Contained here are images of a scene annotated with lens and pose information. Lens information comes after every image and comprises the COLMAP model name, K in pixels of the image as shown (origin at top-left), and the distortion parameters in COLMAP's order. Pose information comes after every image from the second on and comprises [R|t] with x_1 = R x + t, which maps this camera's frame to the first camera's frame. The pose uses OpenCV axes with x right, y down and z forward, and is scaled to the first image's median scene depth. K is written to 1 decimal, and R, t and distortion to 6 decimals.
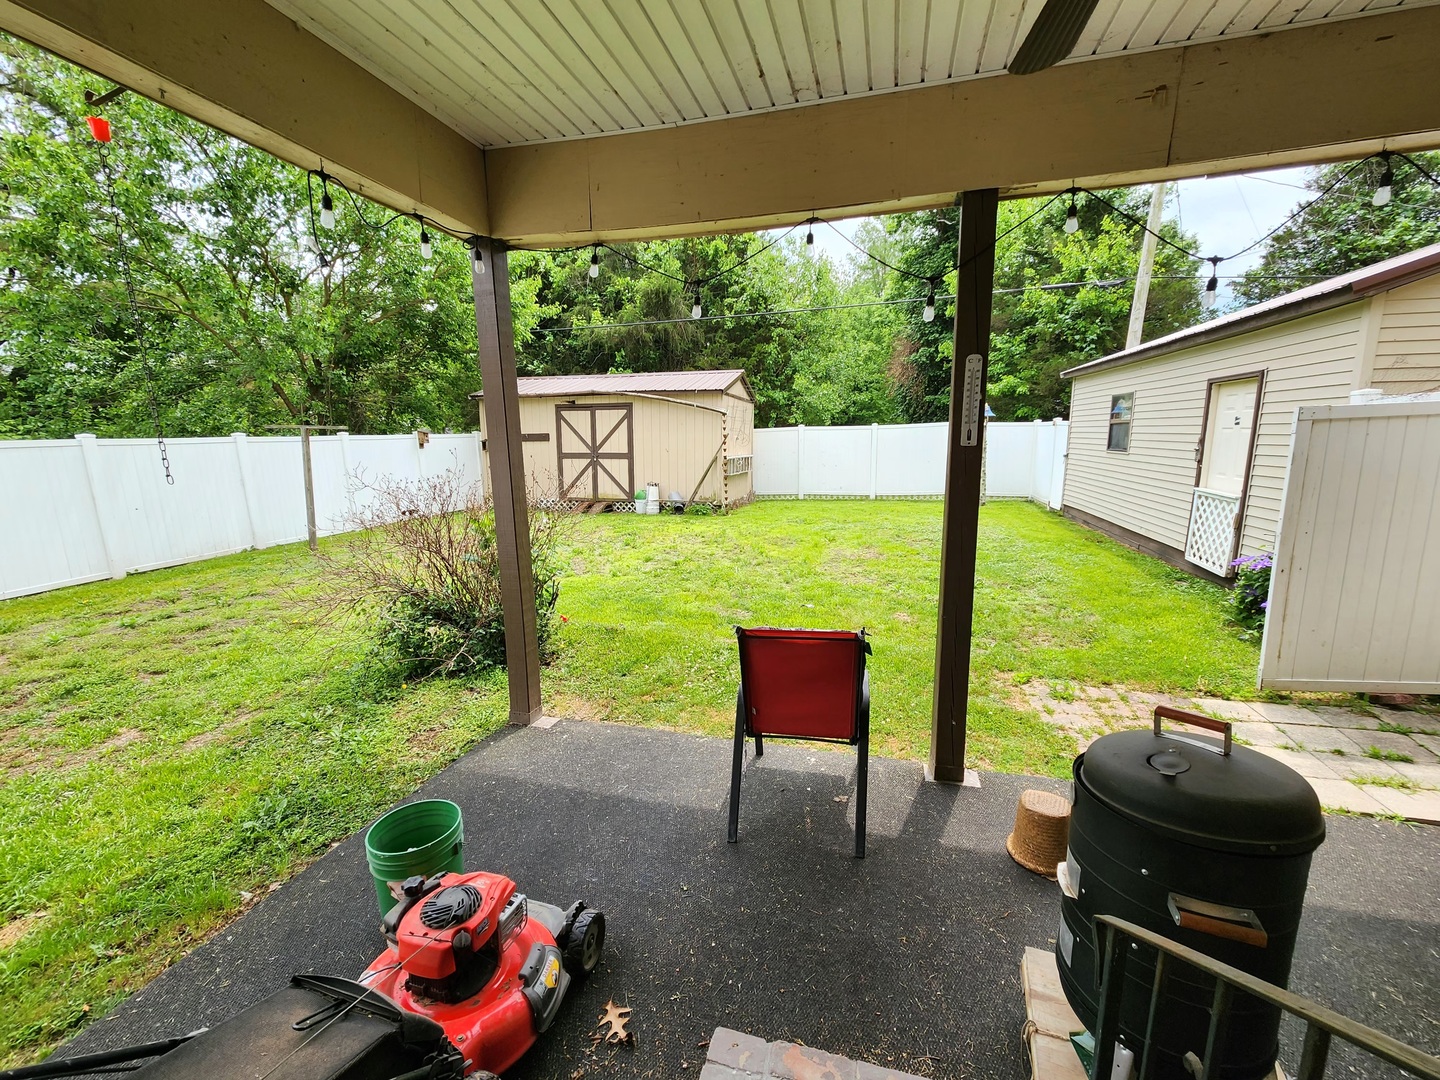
lens RADIAL K [[591.0, 0, 726.5], [0, 591.0, 553.8], [0, 0, 1]] dist [0.000085, 0.000129]
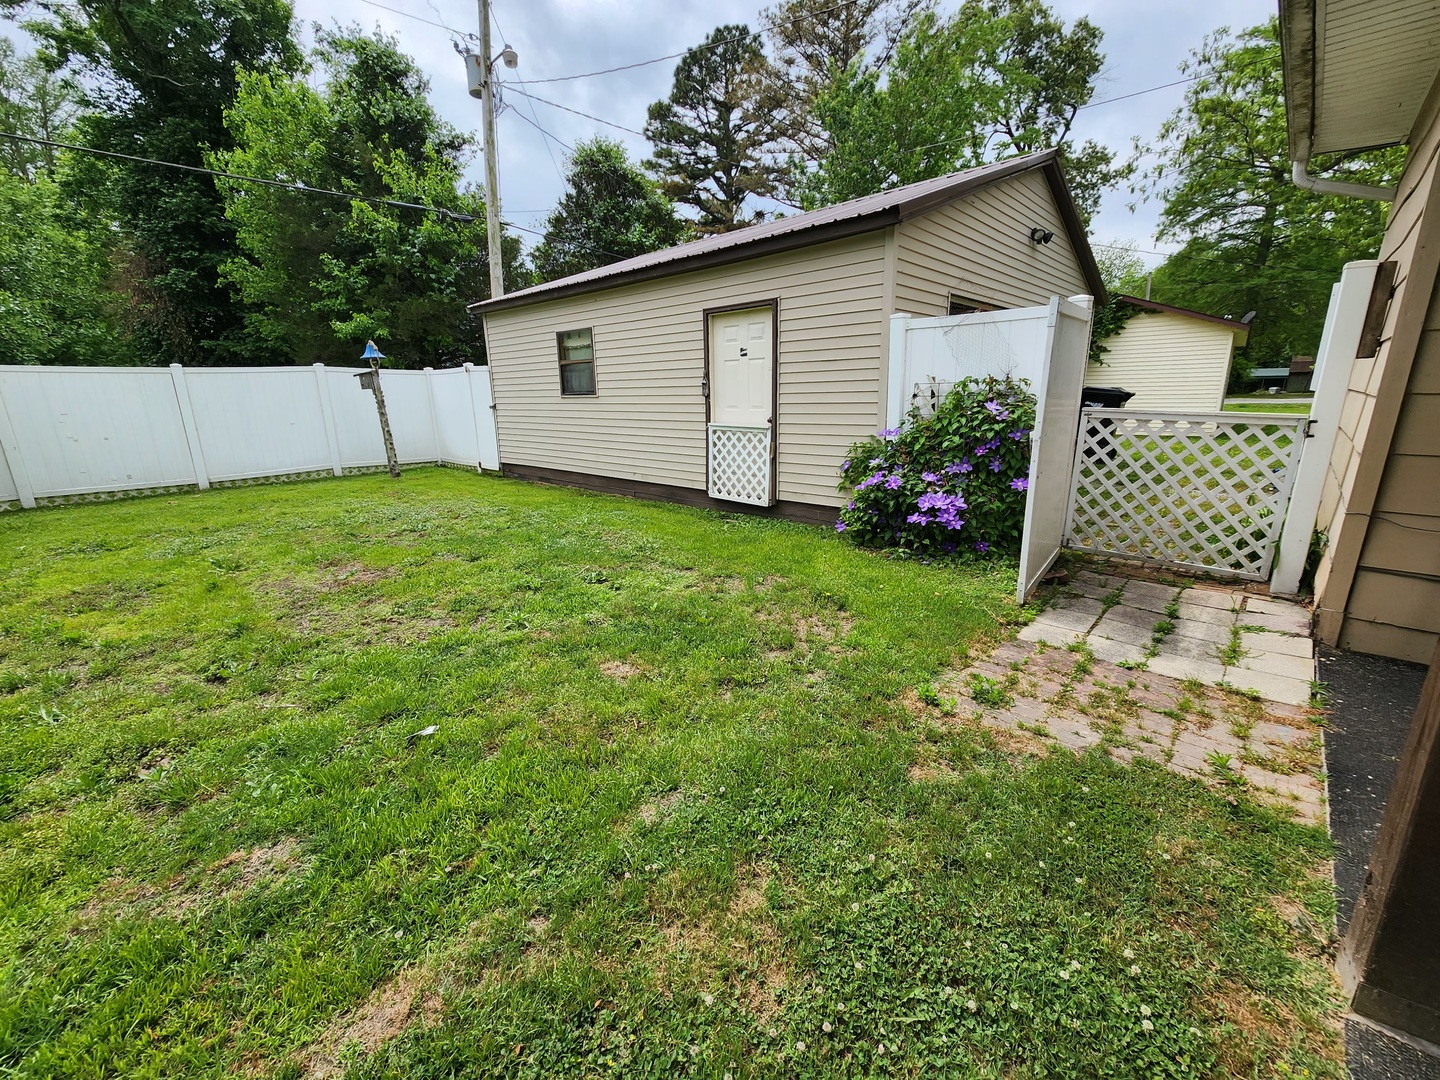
lens RADIAL K [[588.1, 0, 721.7], [0, 588.1, 541.8], [0, 0, 1]] dist [0.001804, -0.000185]
pose [[0.476204, -0.210442, 0.853782, -0.062392], [0.185708, 0.973109, 0.136274, -0.043291], [-0.859501, 0.093660, 0.502479, 0.448439]]
